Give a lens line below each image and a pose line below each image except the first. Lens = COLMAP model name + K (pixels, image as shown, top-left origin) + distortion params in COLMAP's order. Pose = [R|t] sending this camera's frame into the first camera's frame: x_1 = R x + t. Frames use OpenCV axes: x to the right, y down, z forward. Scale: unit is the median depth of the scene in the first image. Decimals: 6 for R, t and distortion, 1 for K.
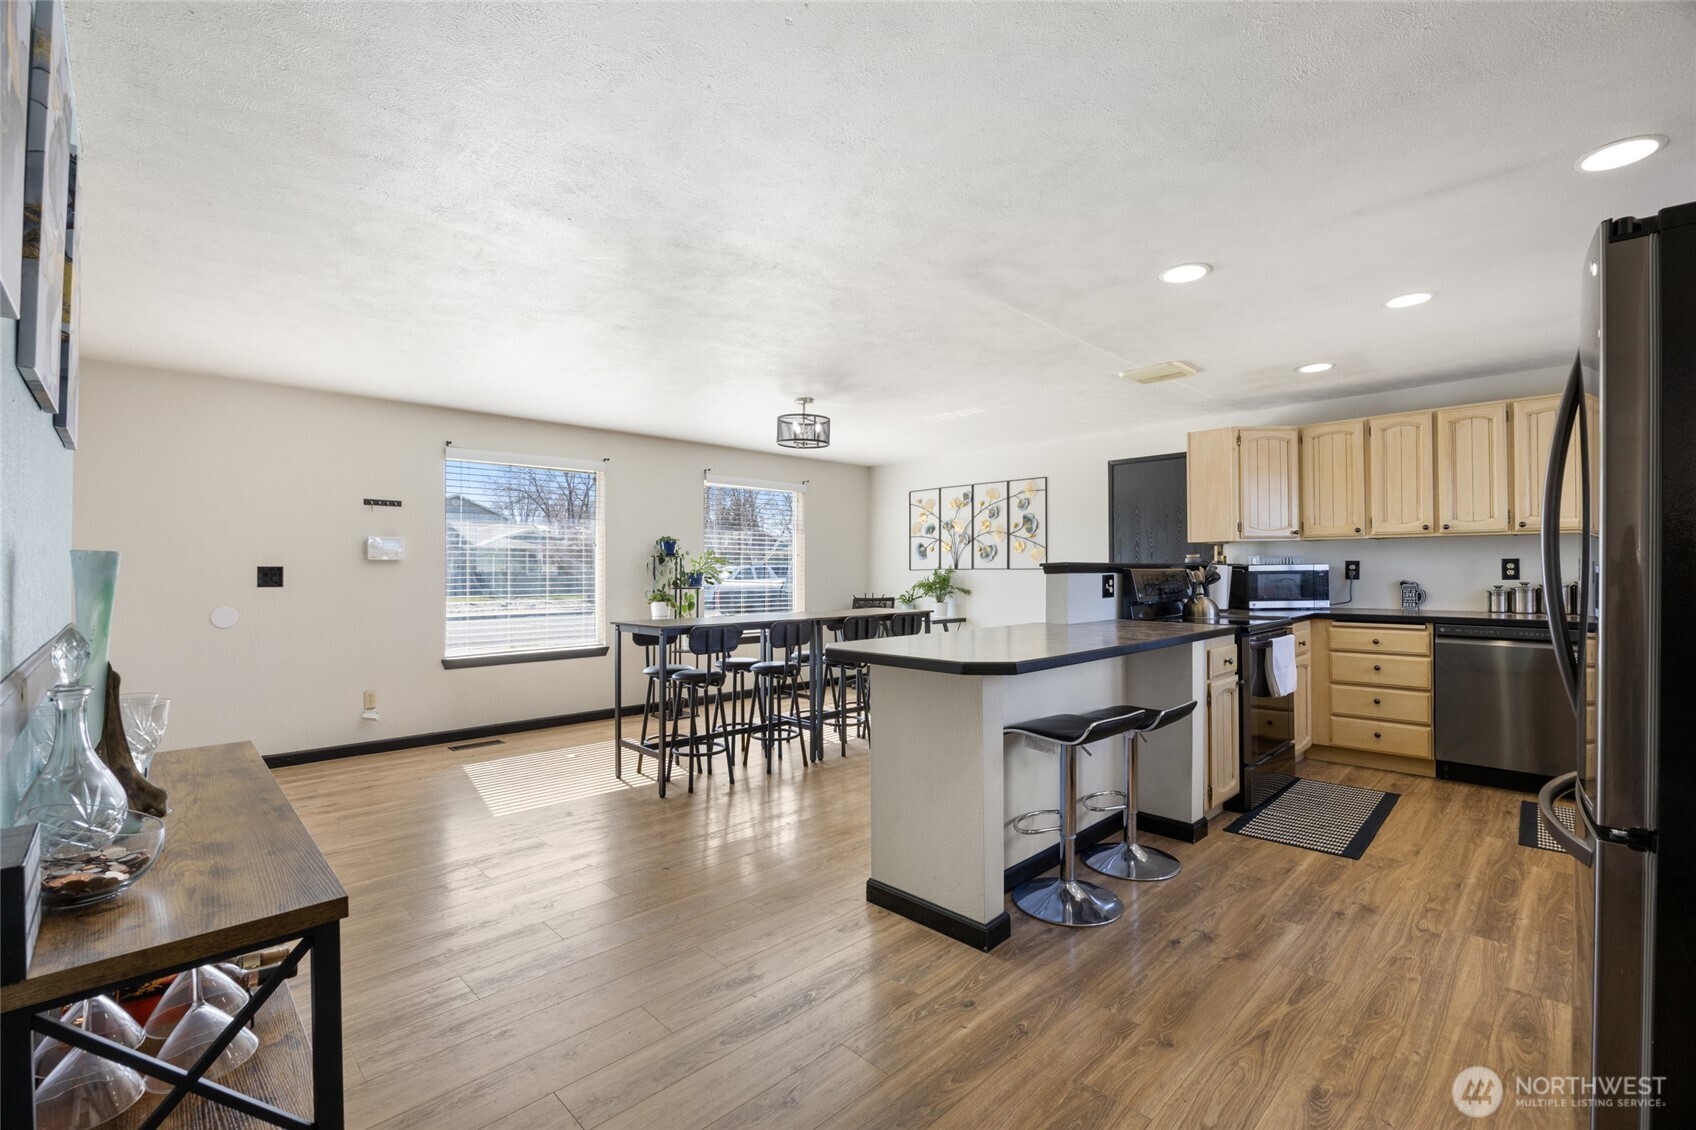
lens RADIAL K [[722.2, 0, 848.0], [0, 722.2, 565.0], [0, 0, 1]] dist [-0.022825, 0.000145]
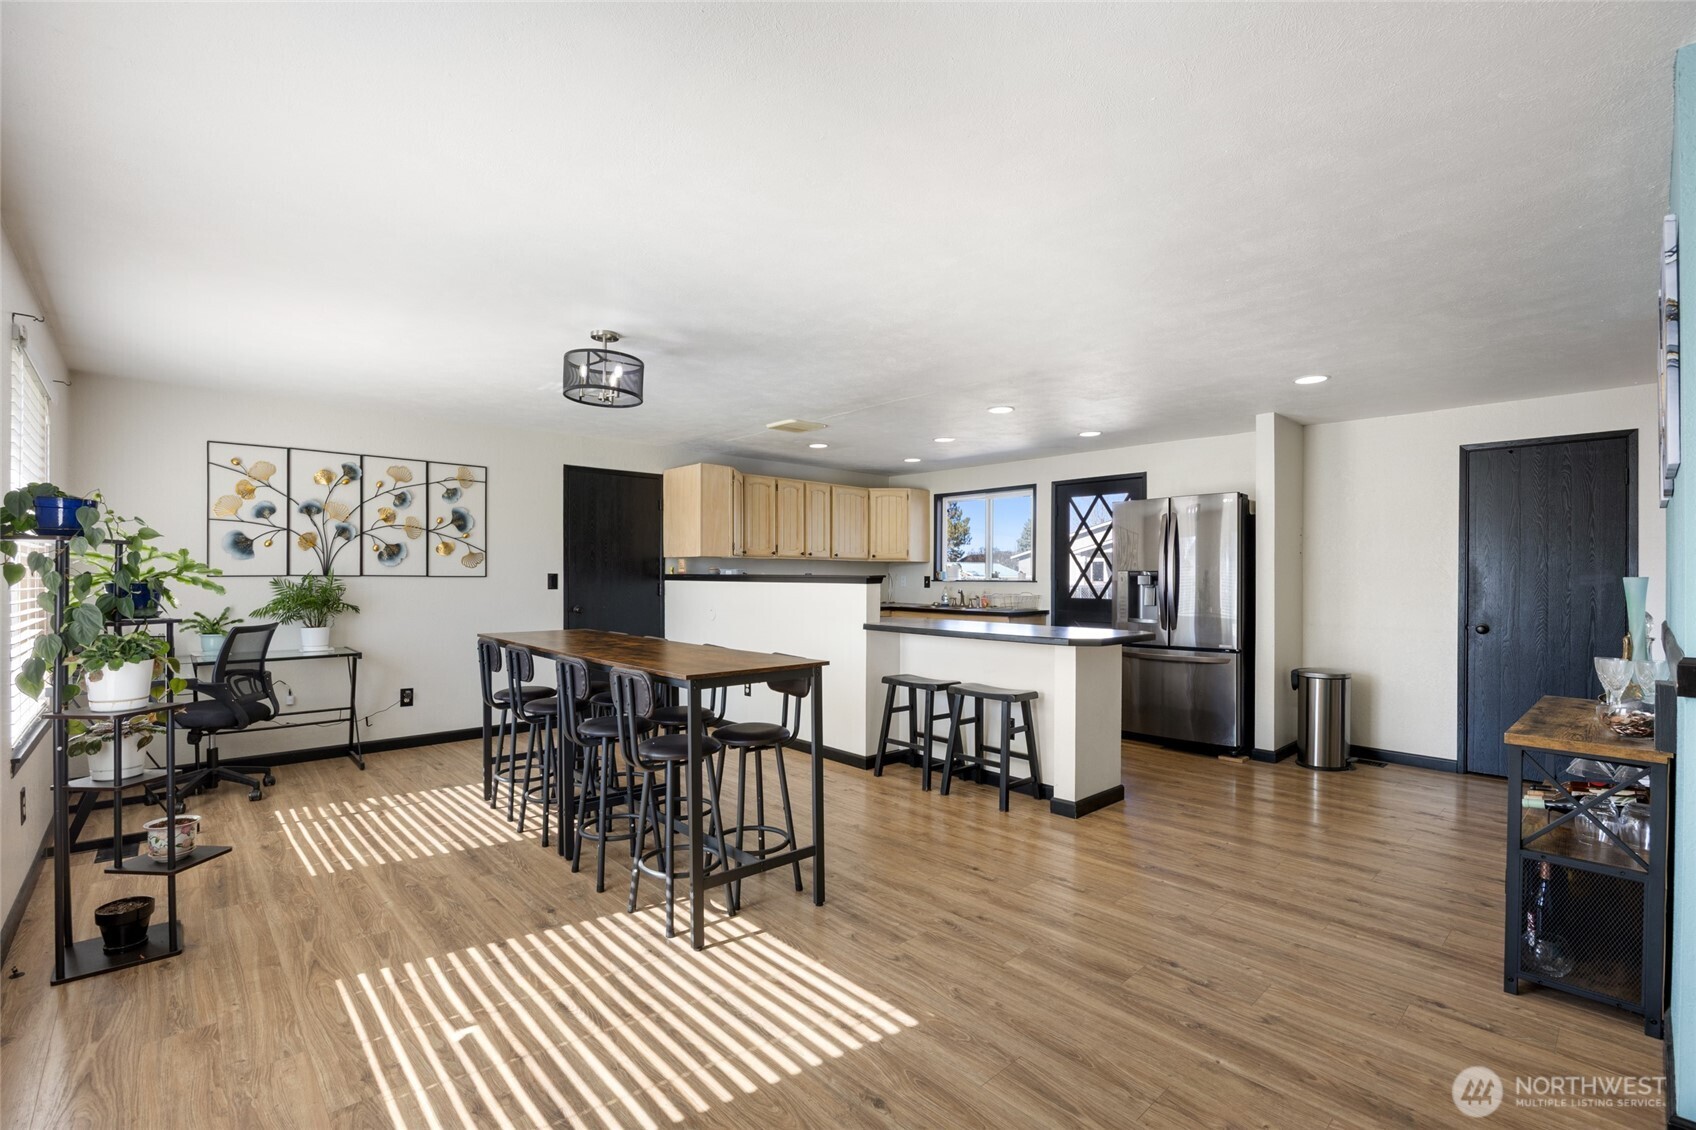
lens RADIAL K [[748.0, 0, 828.0], [0, 748.0, 583.1], [0, 0, 1]] dist [-0.014601, -0.000199]
pose [[0.047852, 0.003237, 0.998849, -0.772215], [-0.008982, 0.999956, -0.002810, 0.015166], [-0.998814, -0.008837, 0.047879, 0.767659]]
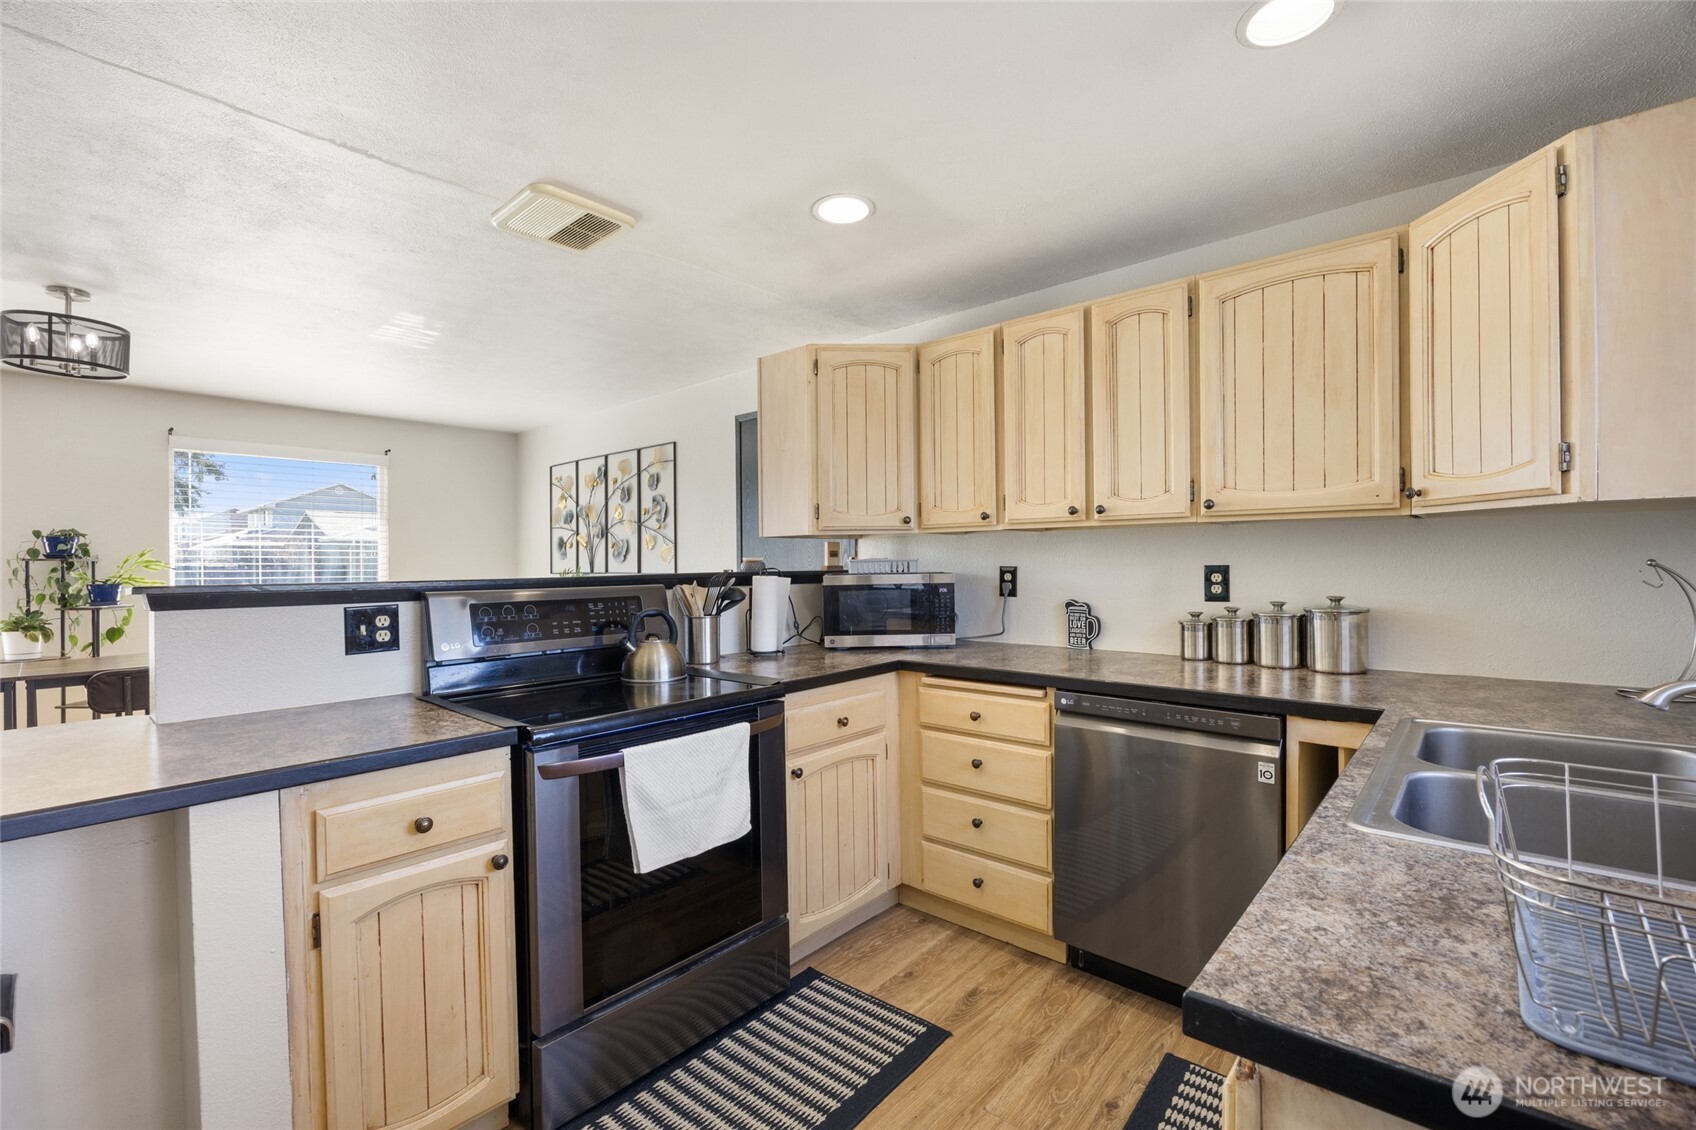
lens RADIAL K [[744.4, 0, 848.0], [0, 744.4, 565.0], [0, 0, 1]] dist [-0.013926, -0.000588]
pose [[0.996870, -0.006684, 0.078771, 0.521822], [0.005702, 0.999903, 0.012686, -0.016195], [-0.078848, -0.012198, 0.996812, 0.375636]]
